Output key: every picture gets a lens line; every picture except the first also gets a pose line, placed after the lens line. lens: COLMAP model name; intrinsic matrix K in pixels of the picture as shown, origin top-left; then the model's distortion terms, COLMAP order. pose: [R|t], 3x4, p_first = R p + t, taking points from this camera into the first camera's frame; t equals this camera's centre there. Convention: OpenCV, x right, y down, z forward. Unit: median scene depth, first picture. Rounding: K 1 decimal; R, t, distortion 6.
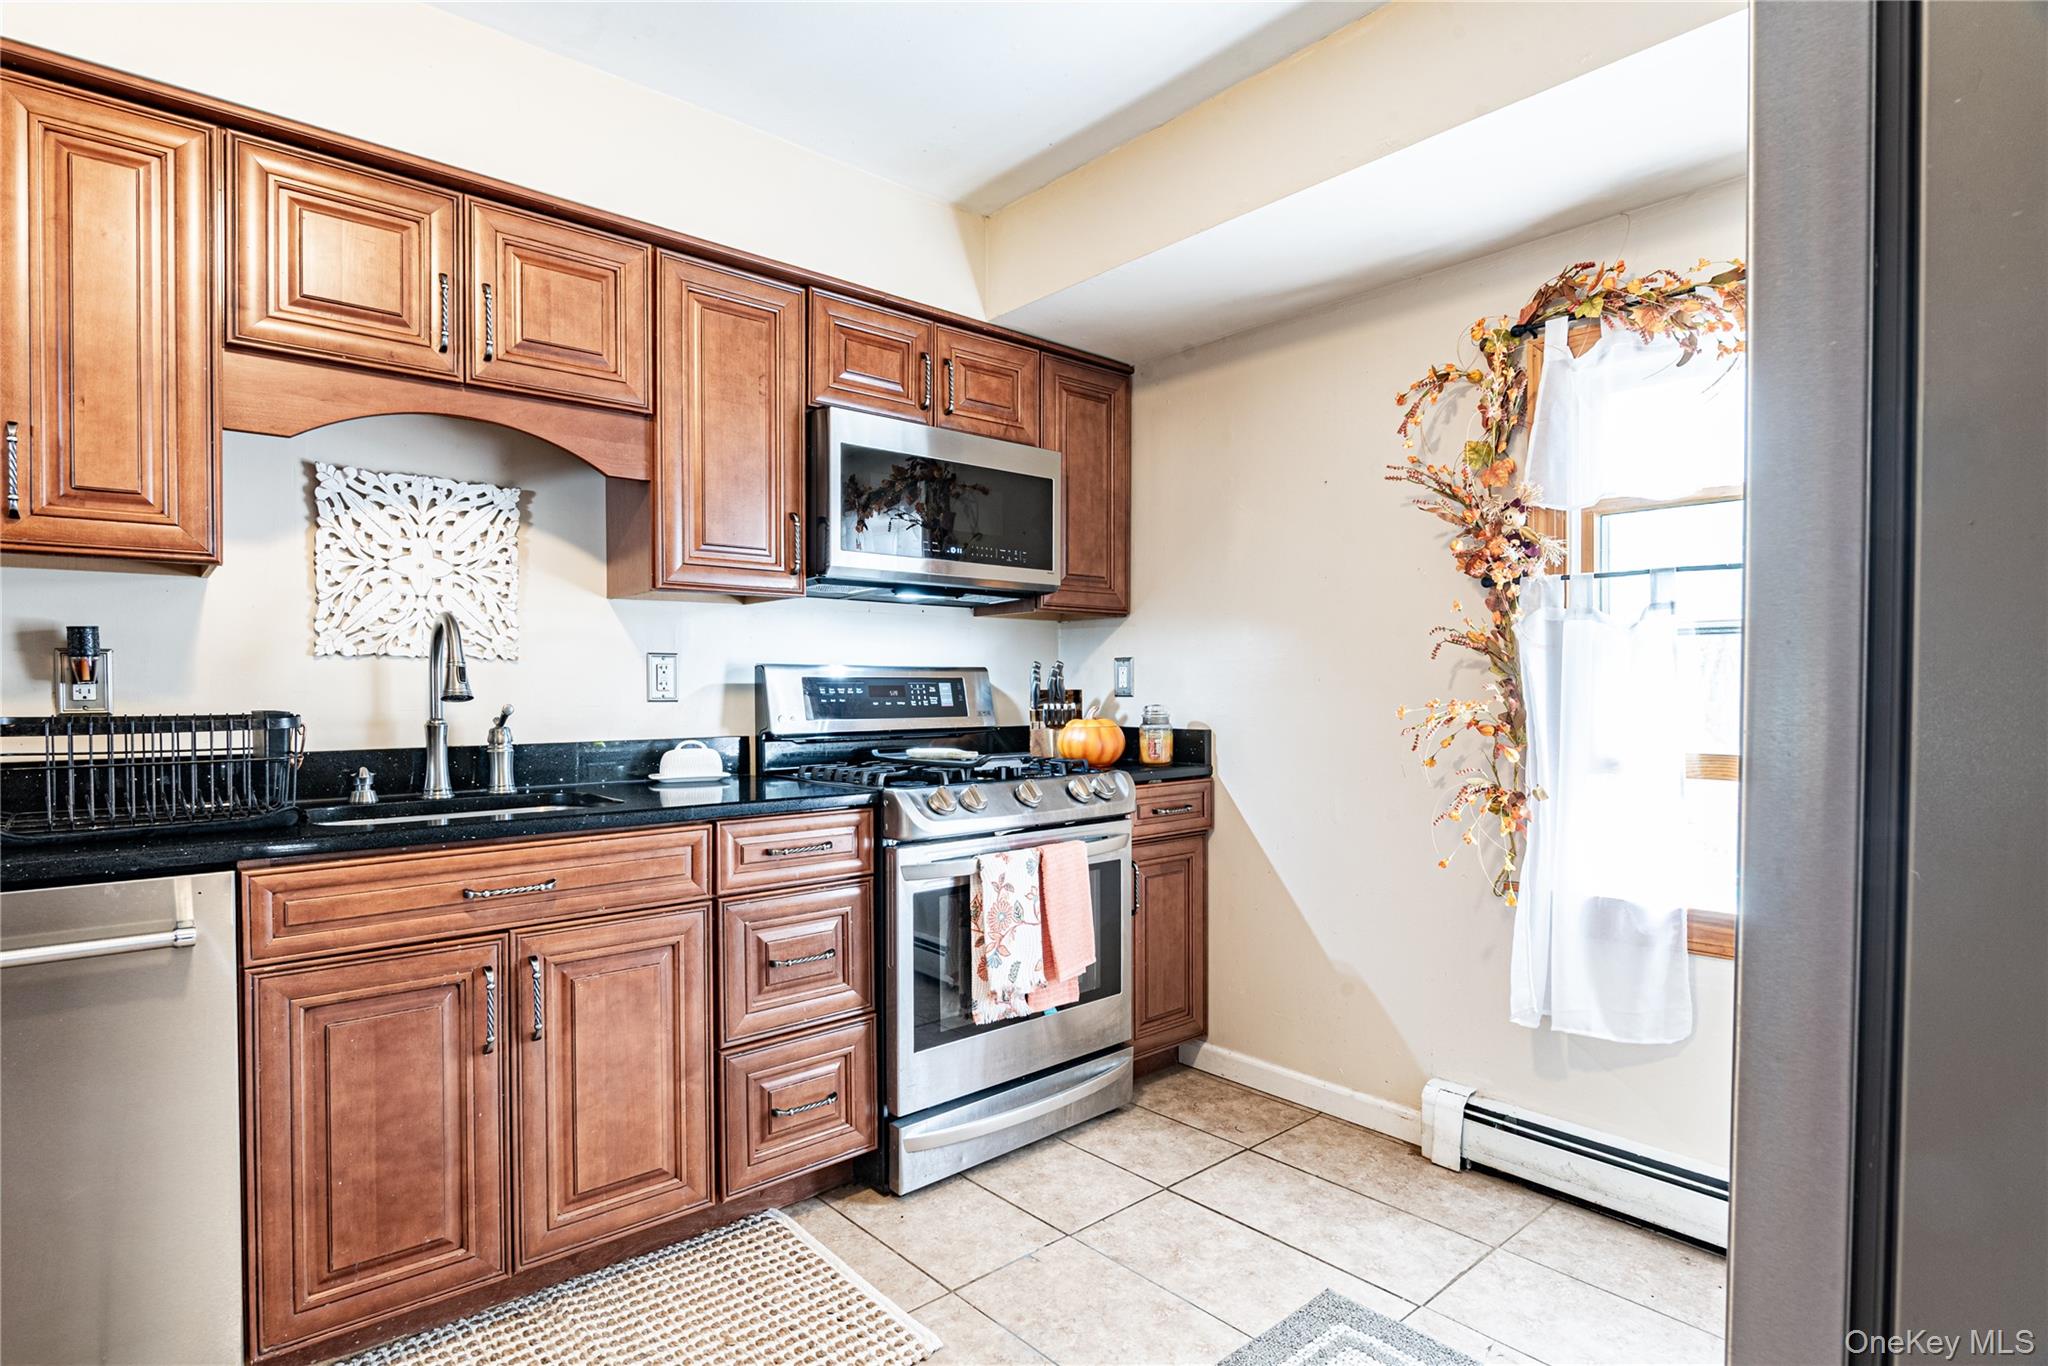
lens RADIAL K [[1064.6, 0, 1013.4], [0, 1064.6, 694.6], [0, 0, 1]] dist [-0.005341, -0.001157]
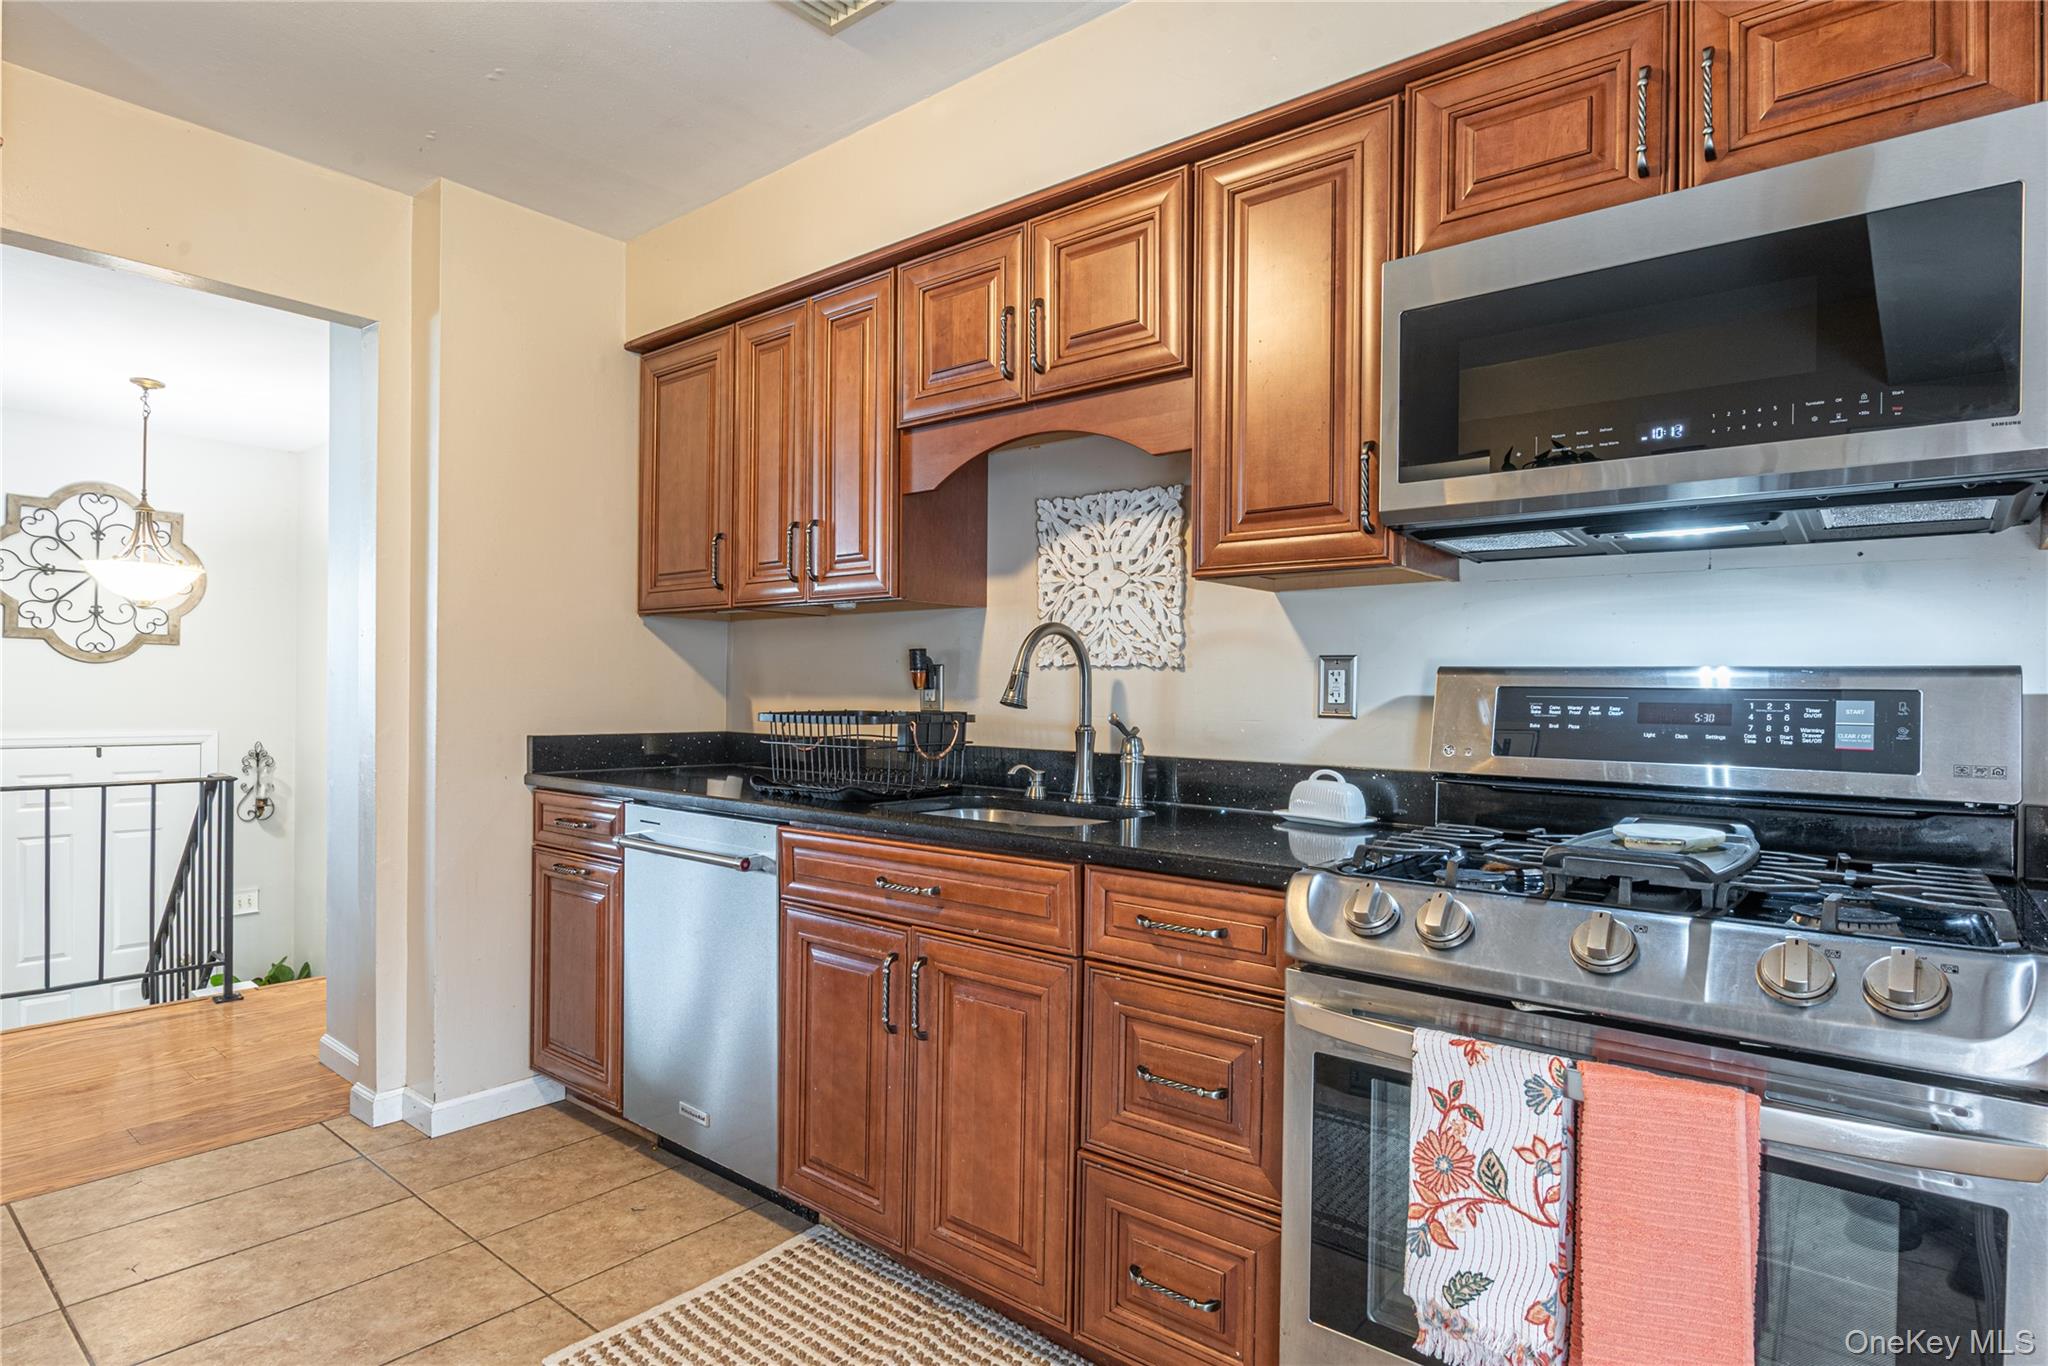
lens RADIAL K [[1064.6, 0, 1013.4], [0, 1064.6, 694.6], [0, 0, 1]] dist [-0.005341, -0.001157]
pose [[0.165807, 0.007525, -0.986129, 0.454195], [-0.022290, 0.999744, 0.003881, -0.009370], [0.985906, 0.021337, 0.165932, 0.728484]]
